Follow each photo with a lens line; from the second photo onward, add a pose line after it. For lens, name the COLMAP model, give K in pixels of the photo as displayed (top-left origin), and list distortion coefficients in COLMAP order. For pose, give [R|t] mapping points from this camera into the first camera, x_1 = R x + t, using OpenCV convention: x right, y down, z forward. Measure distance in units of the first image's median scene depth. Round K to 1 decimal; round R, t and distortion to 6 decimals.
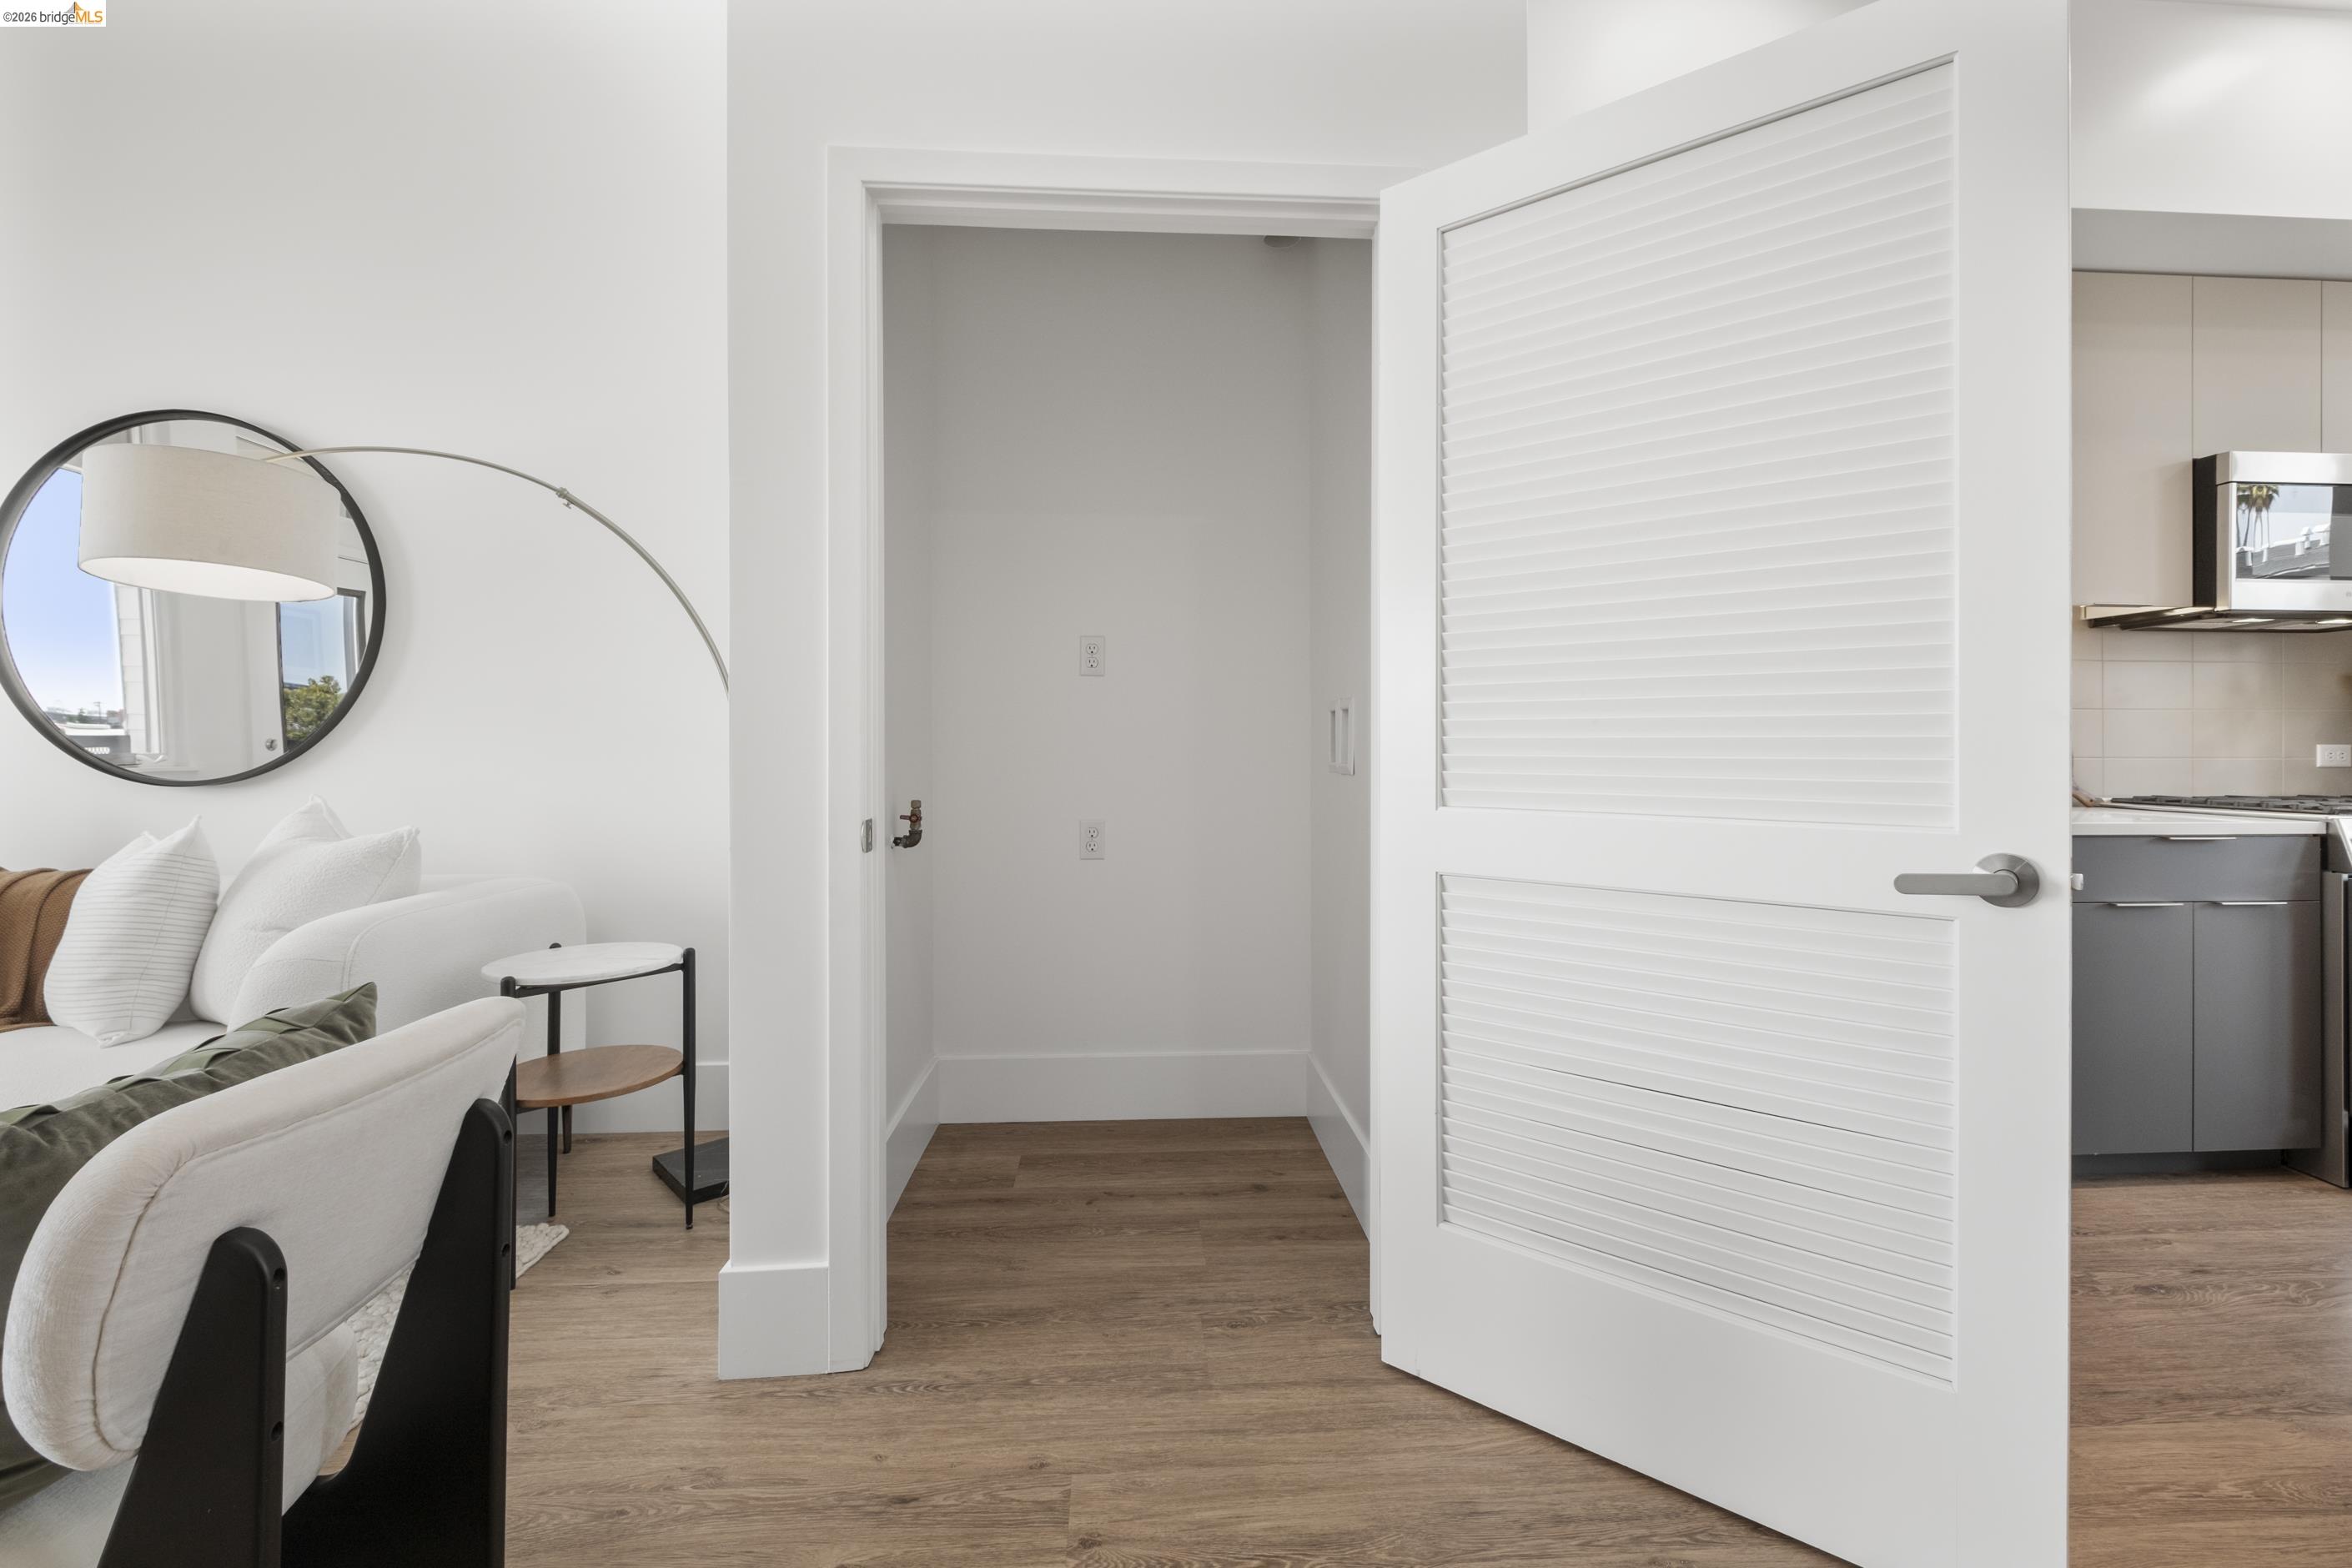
lens RADIAL K [[1032.1, 0, 1183.5], [0, 1032.1, 754.3], [0, 0, 1]] dist [0.002864, -0.002923]
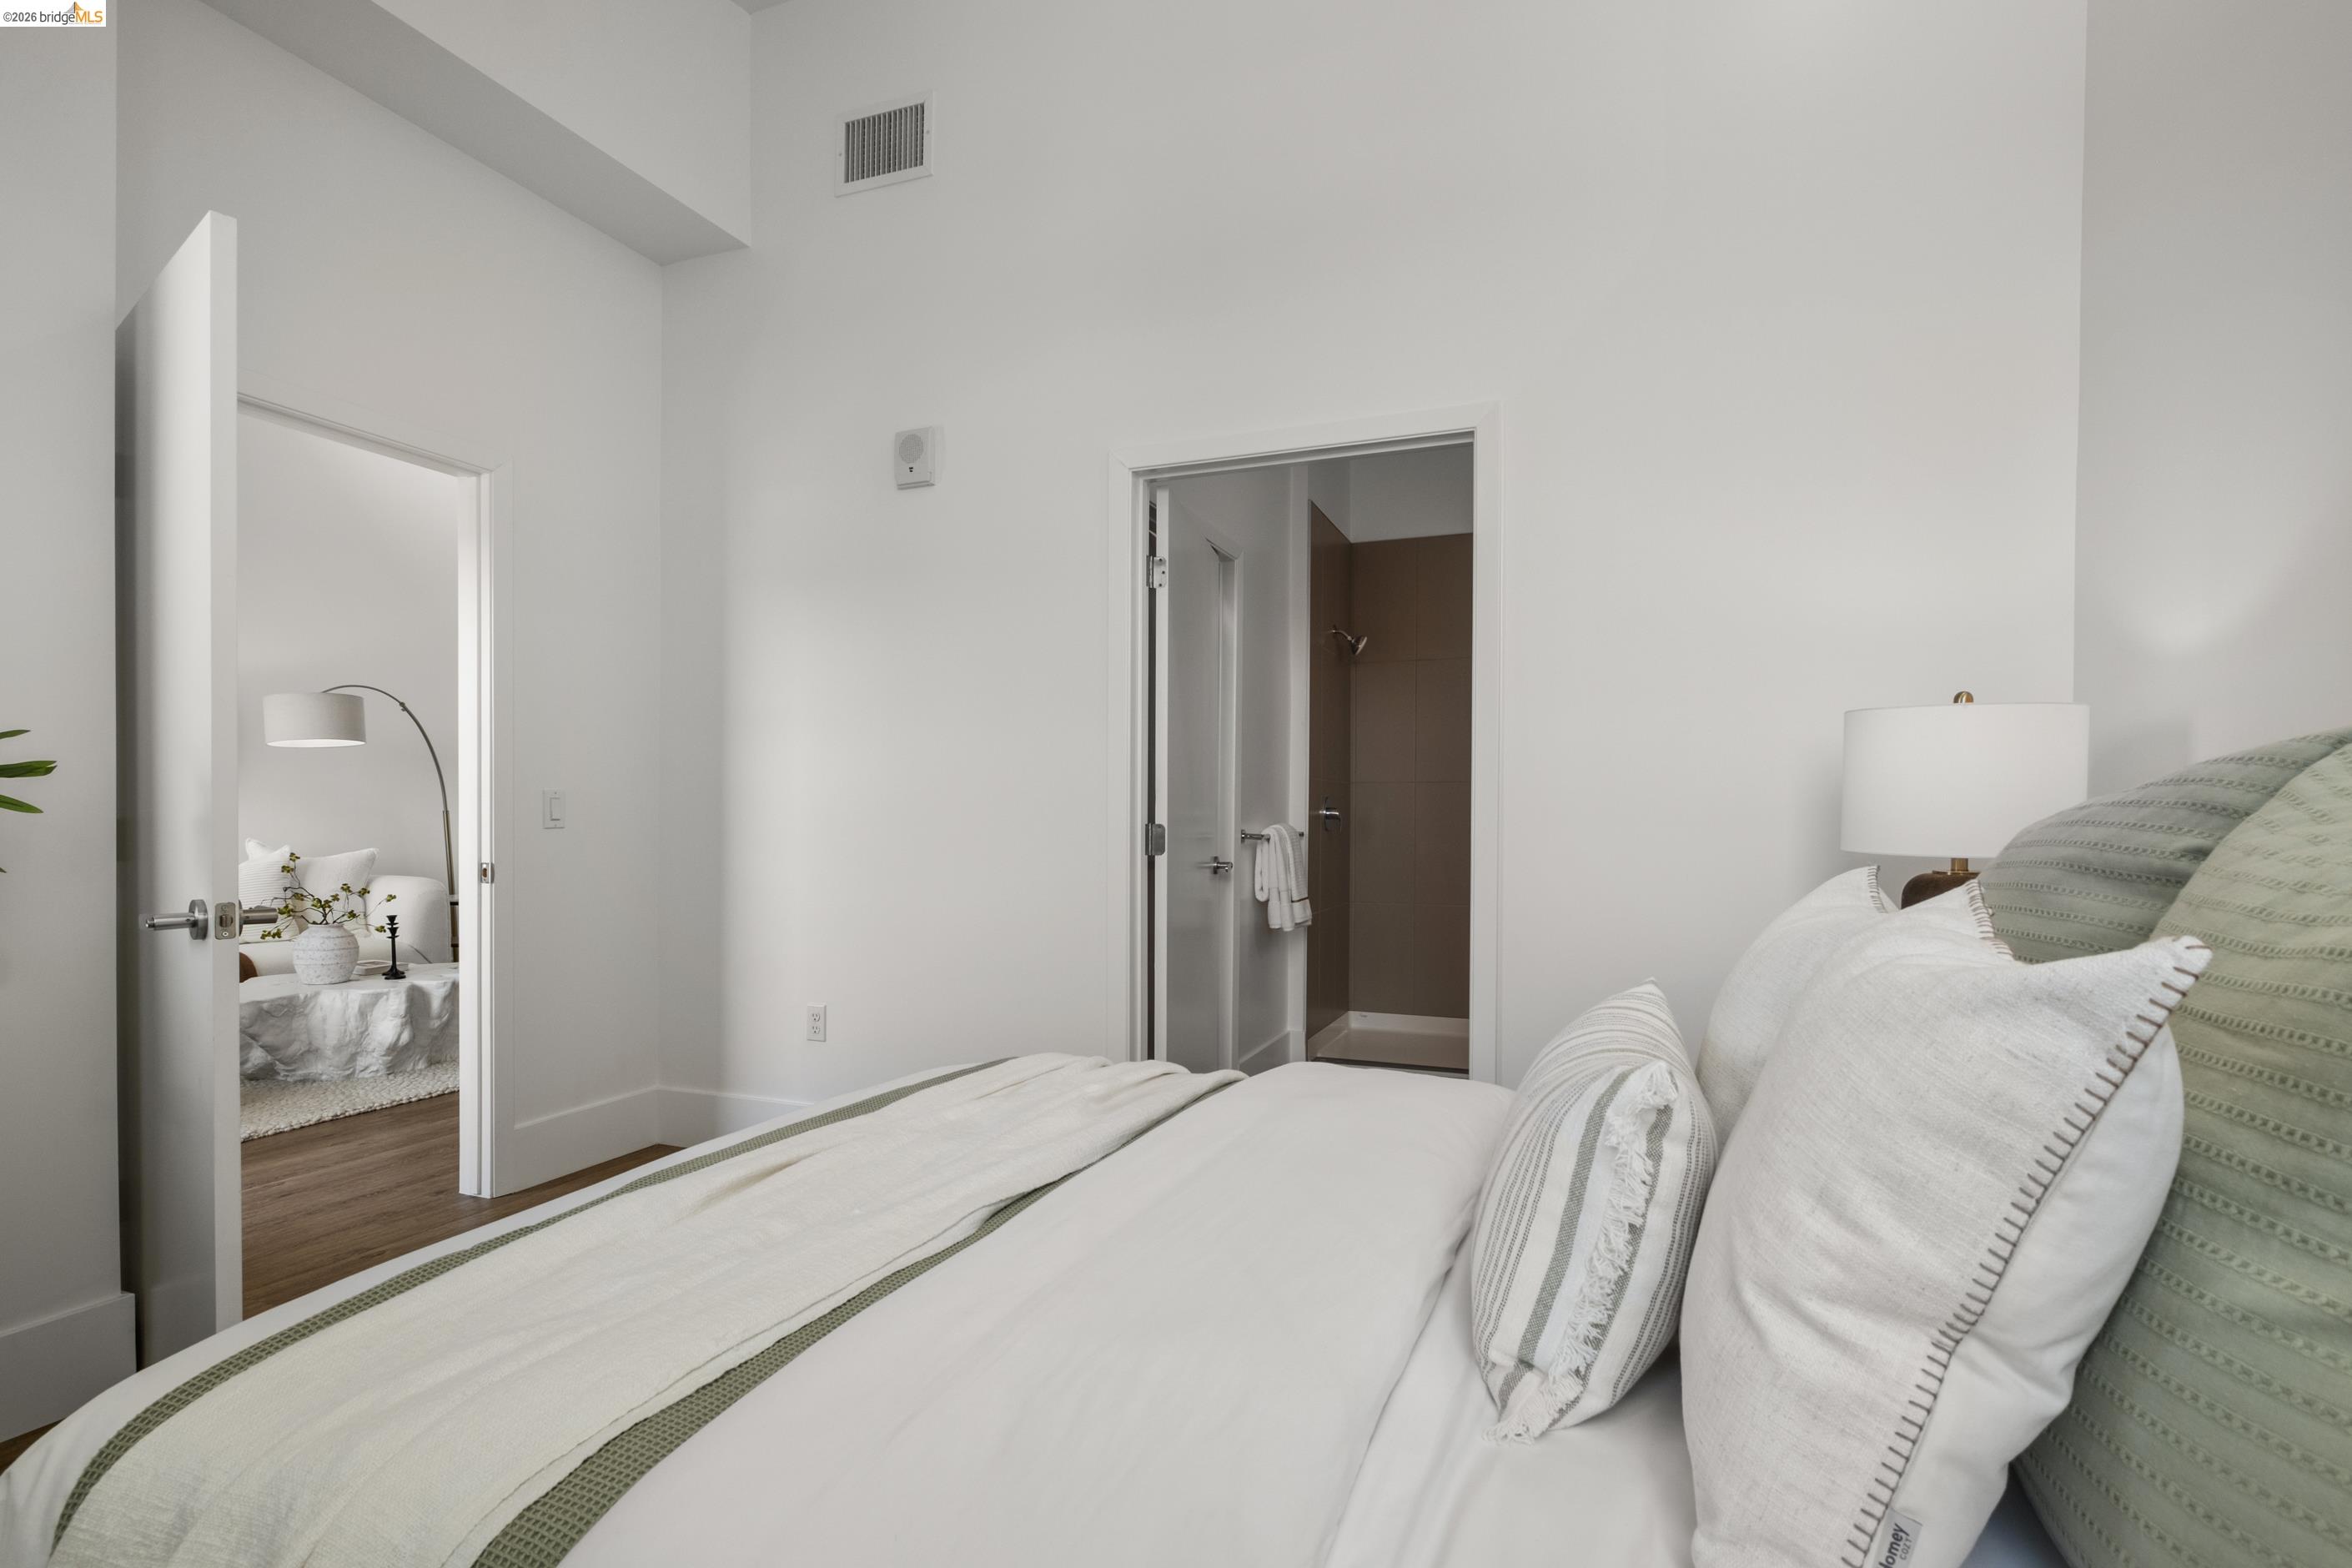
lens RADIAL K [[1167.2, 0, 1178.1], [0, 1167.2, 832.4], [0, 0, 1]] dist [-0.001776, -0.000396]
pose [[0.433828, -0.010760, 0.900932, -2.354598], [-0.000447, 0.999926, 0.012158, 0.000020], [-0.900996, -0.005677, 0.433791, -1.808835]]
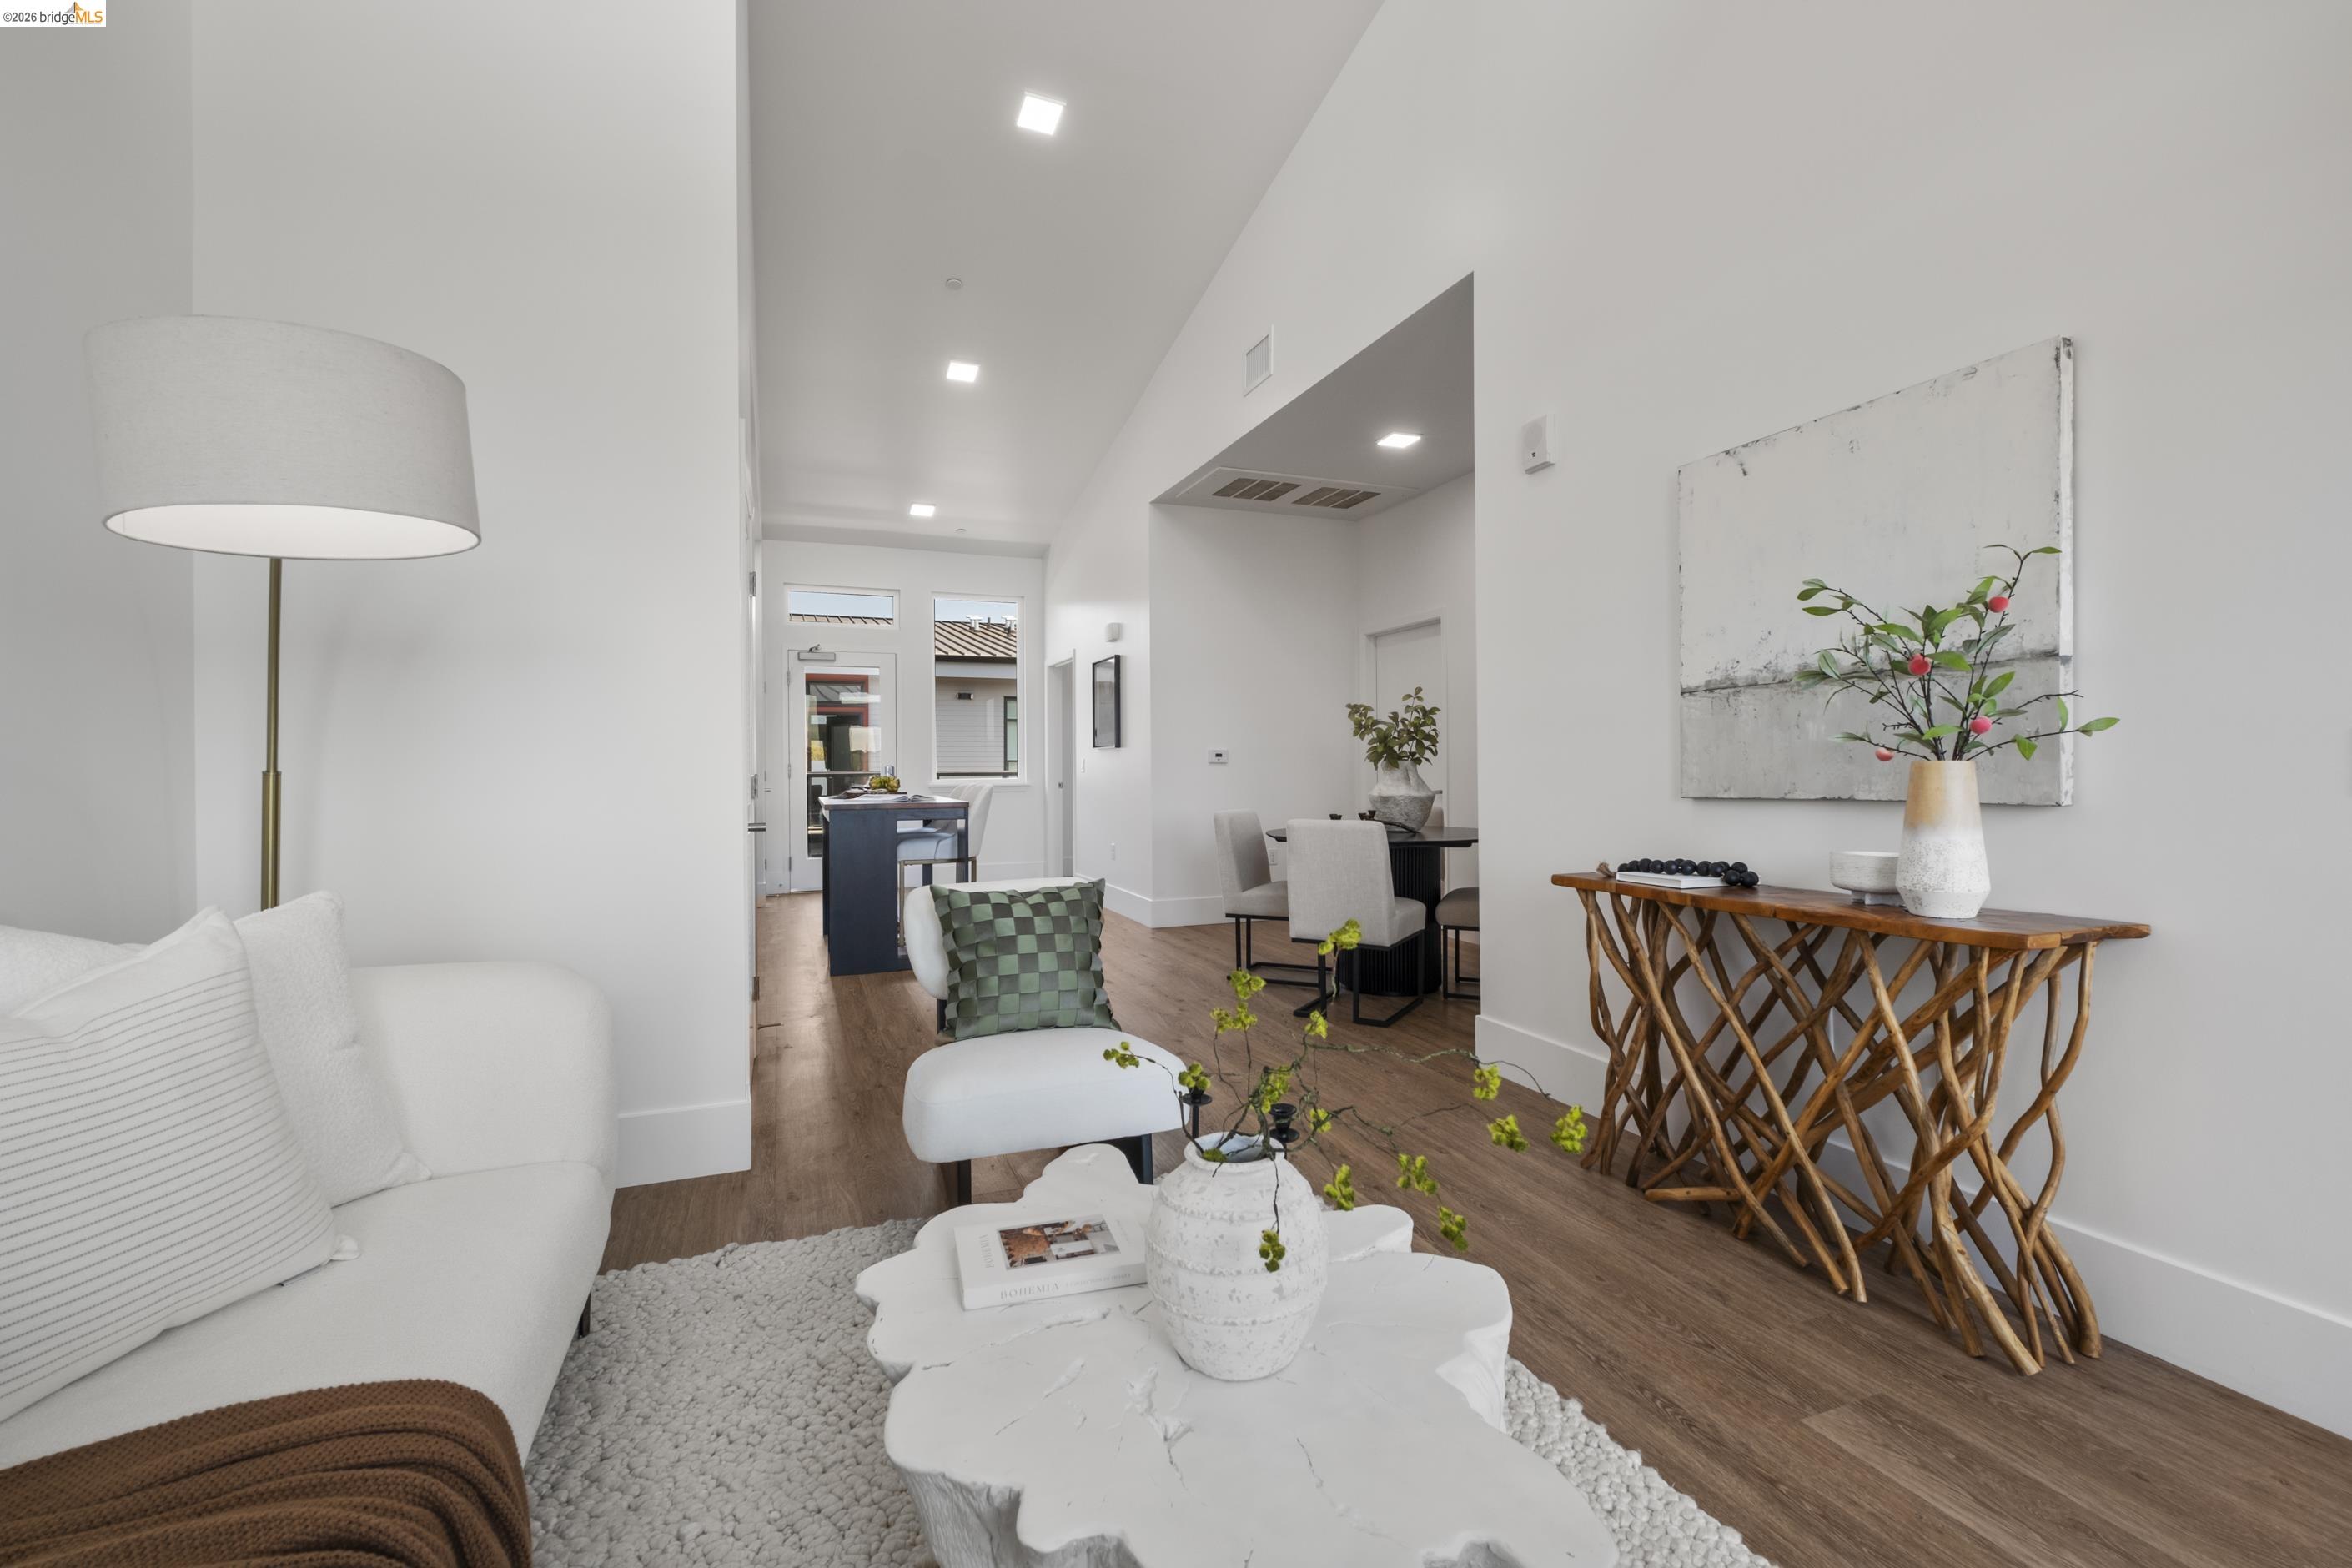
lens RADIAL K [[1023.2, 0, 1181.7], [0, 1023.2, 781.1], [0, 0, 1]] dist [0.007336, -0.007350]
pose [[-0.306884, -0.011978, 0.951672, -1.643861], [0.012112, 0.999791, 0.016489, -0.012644], [-0.951670, 0.016587, -0.306674, 0.636960]]
